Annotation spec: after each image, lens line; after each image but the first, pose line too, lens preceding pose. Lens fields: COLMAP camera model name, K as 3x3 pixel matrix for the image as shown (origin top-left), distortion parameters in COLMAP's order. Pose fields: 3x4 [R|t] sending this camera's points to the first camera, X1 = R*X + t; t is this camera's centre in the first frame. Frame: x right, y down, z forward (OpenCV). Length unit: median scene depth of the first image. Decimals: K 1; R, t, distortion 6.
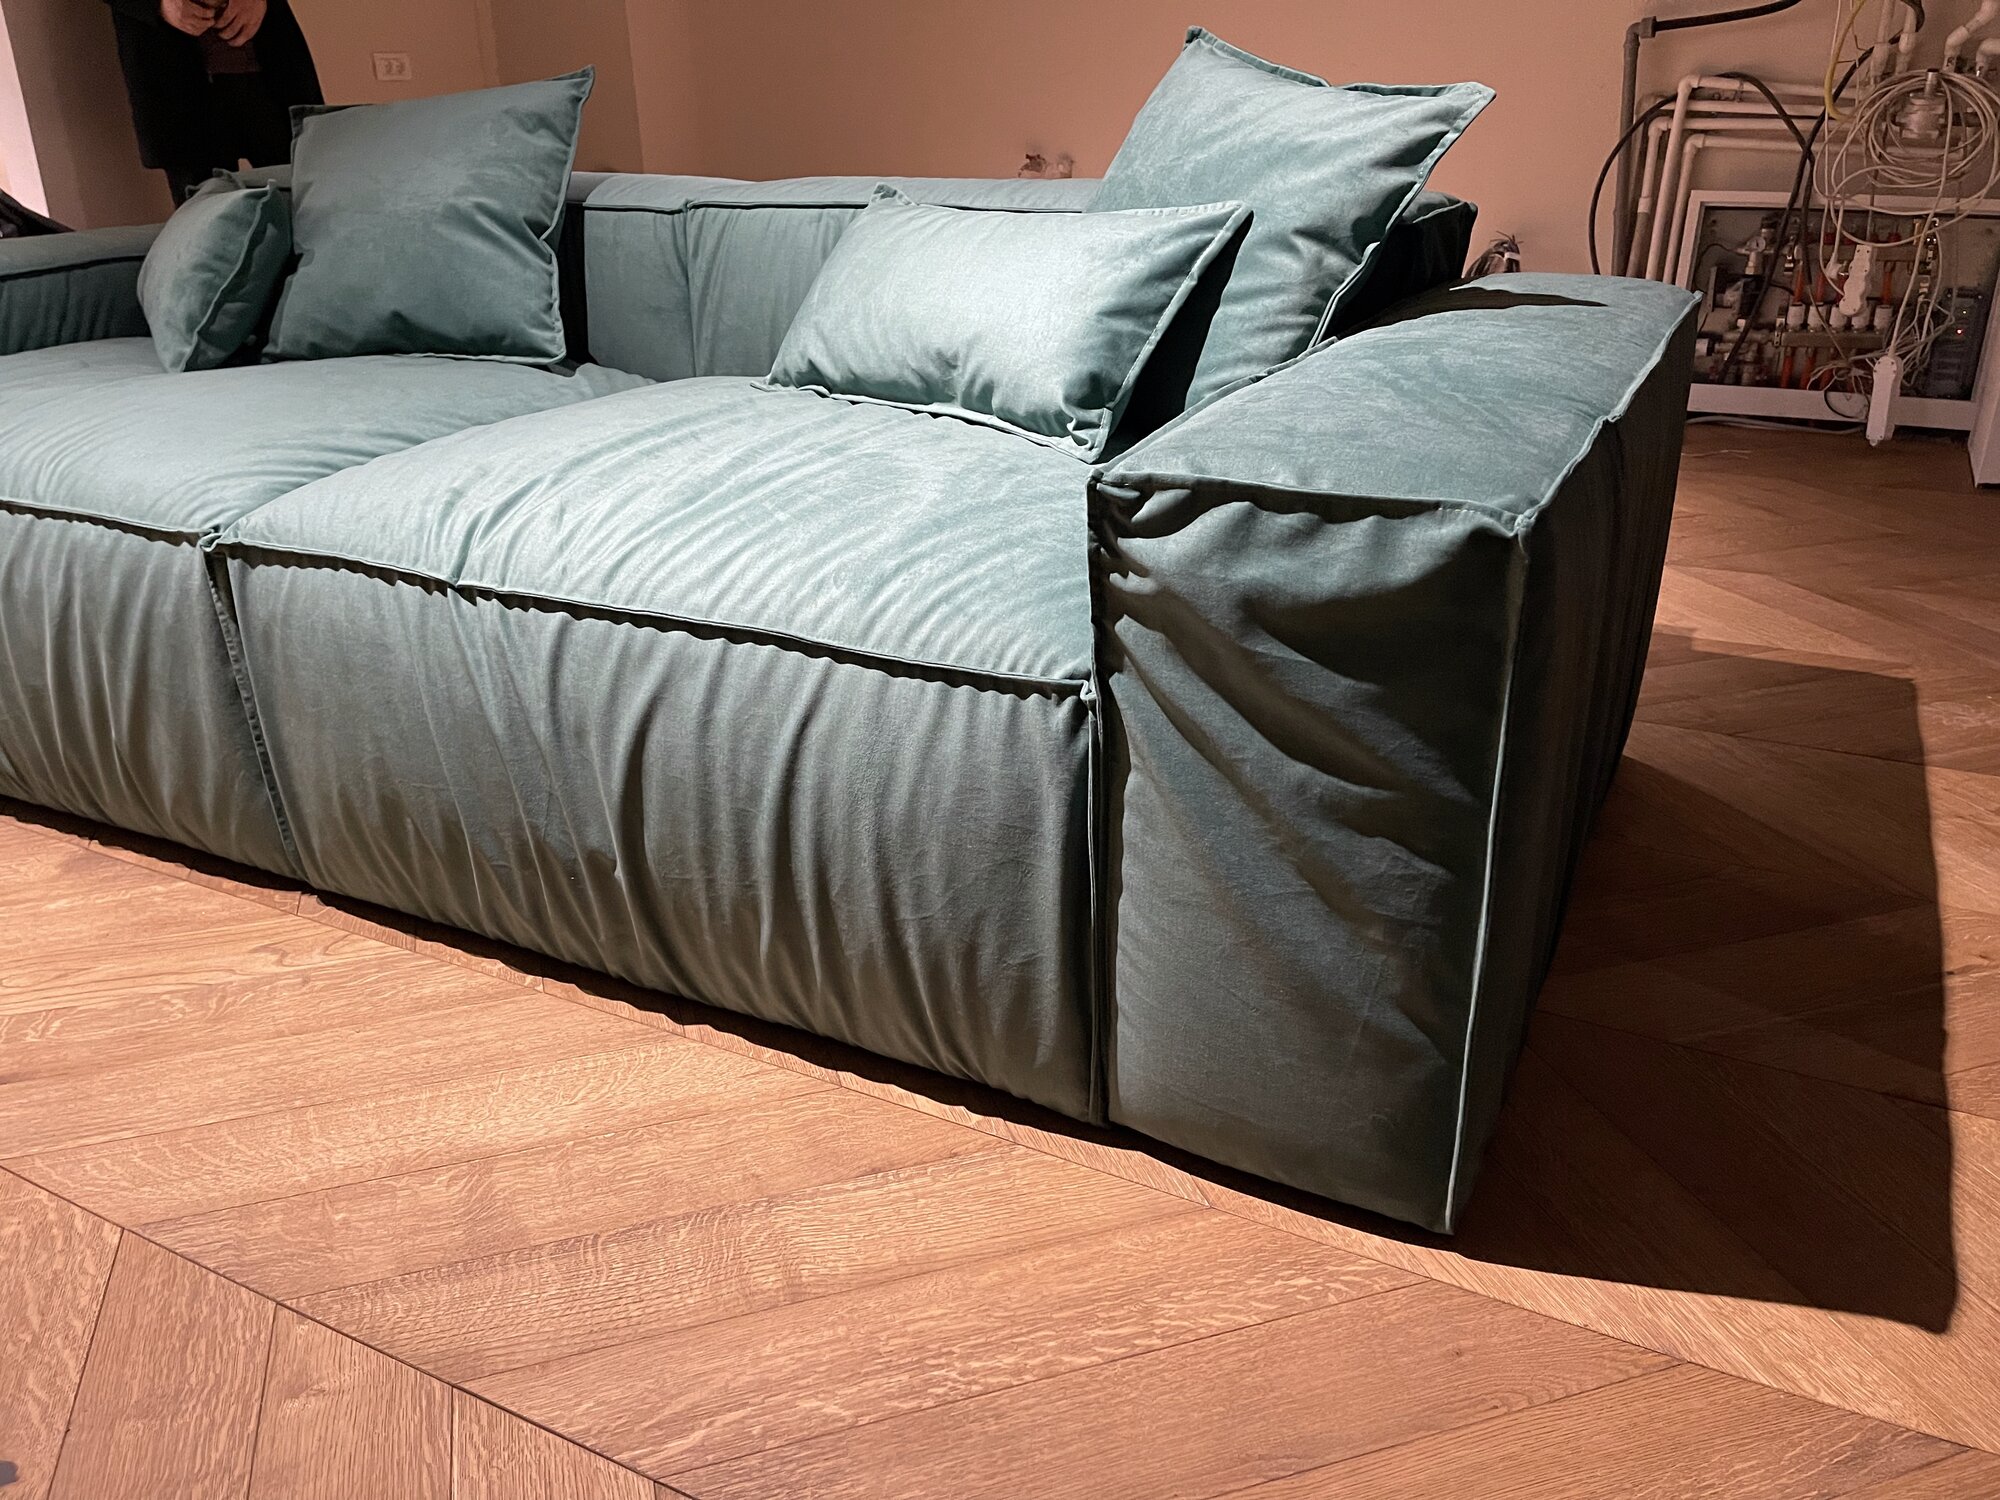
lens RADIAL K [[1513.6, 0, 1009.1], [0, 1513.6, 748.9], [0, 0, 1]] dist [0.056088, -0.079742]
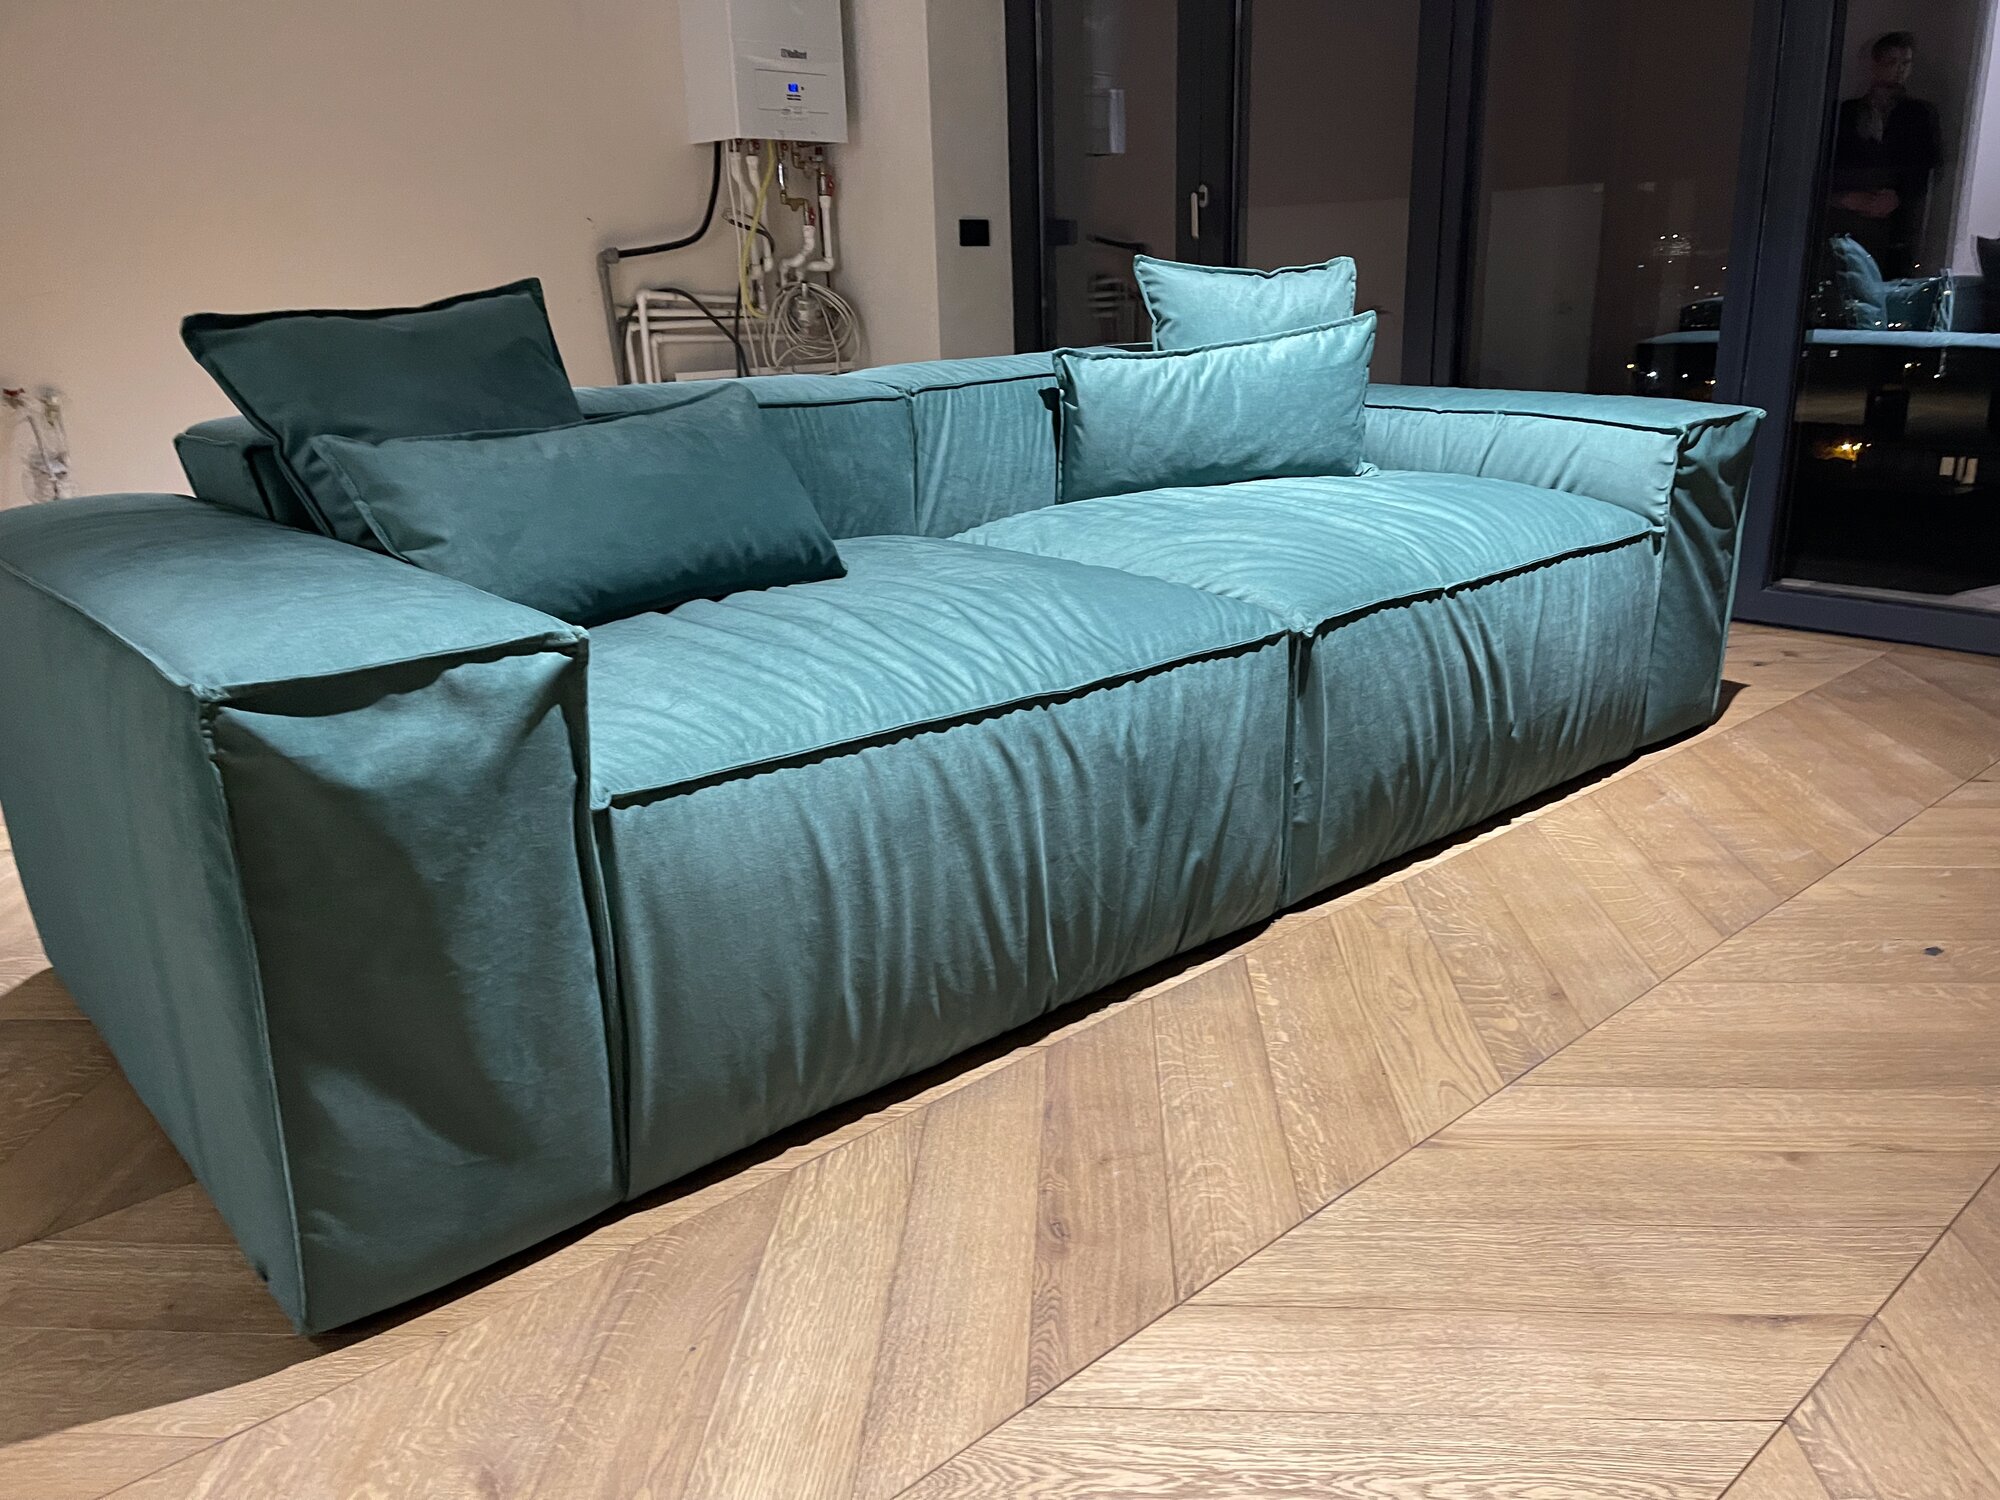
lens RADIAL K [[1504.8, 0, 995.0], [0, 1504.8, 747.5], [0, 0, 1]] dist [0.058408, -0.074353]
pose [[0.369264, -0.281348, 0.885713, -2.023532], [0.393831, 0.910634, 0.125071, -0.349491], [-0.841749, 0.302637, 0.447068, 0.778513]]
